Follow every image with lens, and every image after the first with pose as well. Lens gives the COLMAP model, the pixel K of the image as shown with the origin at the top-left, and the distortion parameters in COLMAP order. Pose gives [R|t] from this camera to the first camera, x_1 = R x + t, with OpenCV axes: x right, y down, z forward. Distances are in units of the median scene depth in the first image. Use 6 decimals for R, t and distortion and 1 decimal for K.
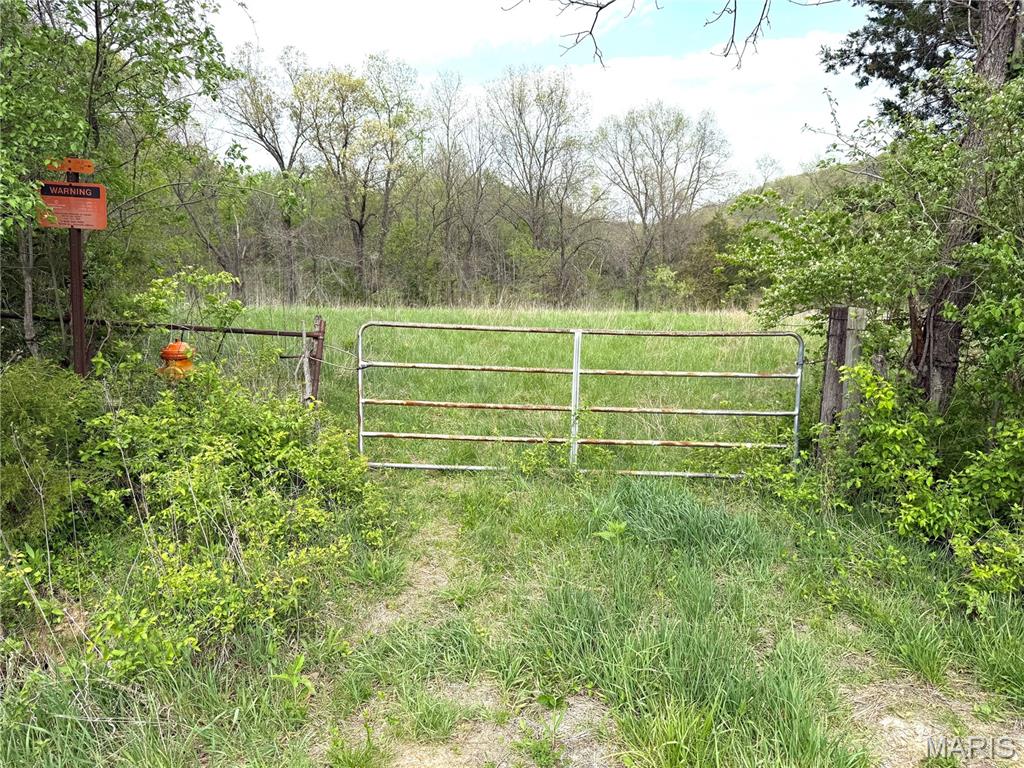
lens RADIAL K [[719.5, 0, 520.8], [0, 719.5, 390.2], [0, 0, 1]] dist [0.005571, 0.003409]
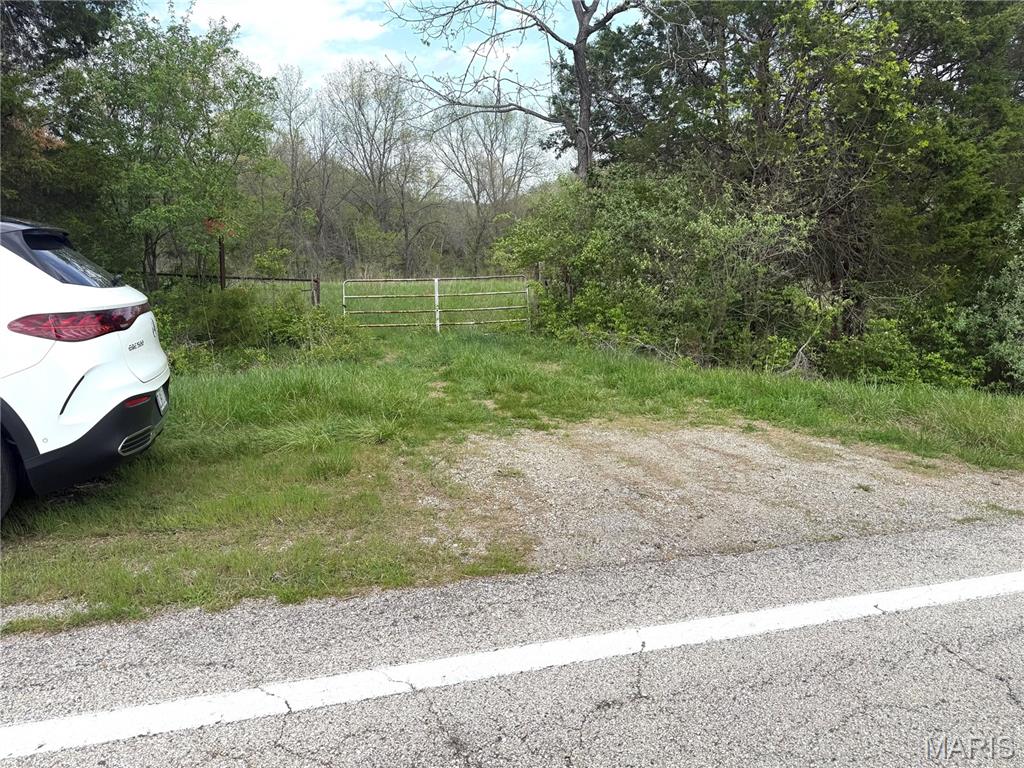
lens RADIAL K [[719.5, 0, 508.8], [0, 719.5, 377.7], [0, 0, 1]] dist [0.005571, 0.003409]
pose [[0.979791, -0.047018, 0.194417, -0.010035], [0.045041, 0.998879, 0.014578, 0.017763], [-0.194885, -0.005526, 0.980811, -0.104129]]
